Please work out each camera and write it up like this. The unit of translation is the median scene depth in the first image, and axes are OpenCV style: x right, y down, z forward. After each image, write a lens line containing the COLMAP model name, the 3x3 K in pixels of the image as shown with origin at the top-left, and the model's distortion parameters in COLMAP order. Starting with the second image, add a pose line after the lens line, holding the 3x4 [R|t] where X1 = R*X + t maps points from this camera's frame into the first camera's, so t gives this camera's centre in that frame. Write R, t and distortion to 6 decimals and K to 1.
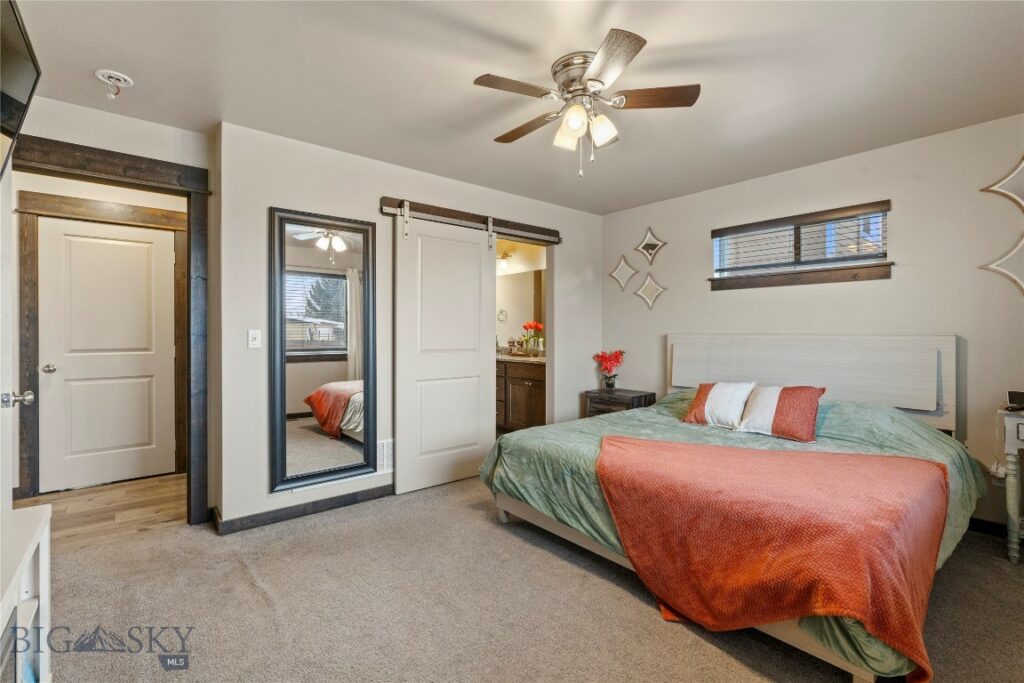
lens RADIAL K [[463.1, 0, 512.0], [0, 463.1, 341.5], [0, 0, 1]] dist [-0.002004, 0.000029]
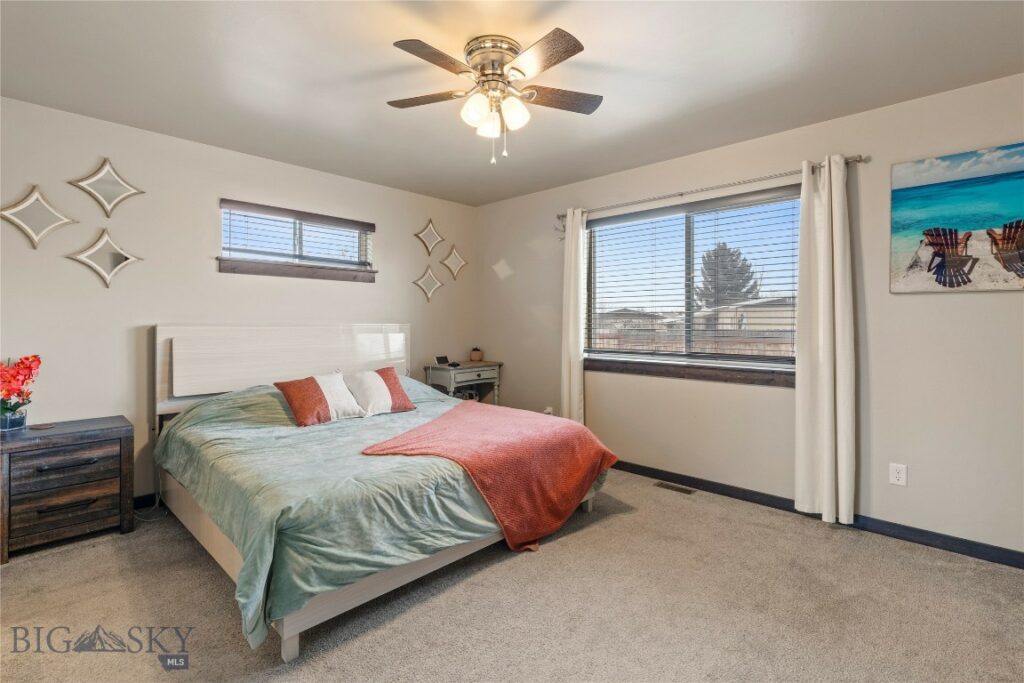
lens RADIAL K [[463.1, 0, 512.0], [0, 463.1, 341.5], [0, 0, 1]] dist [-0.002004, 0.000029]
pose [[-0.089721, -0.040924, 0.995126, -0.581898], [0.020586, 0.998866, 0.042934, -0.016011], [-0.995754, 0.024338, -0.088777, 0.756179]]
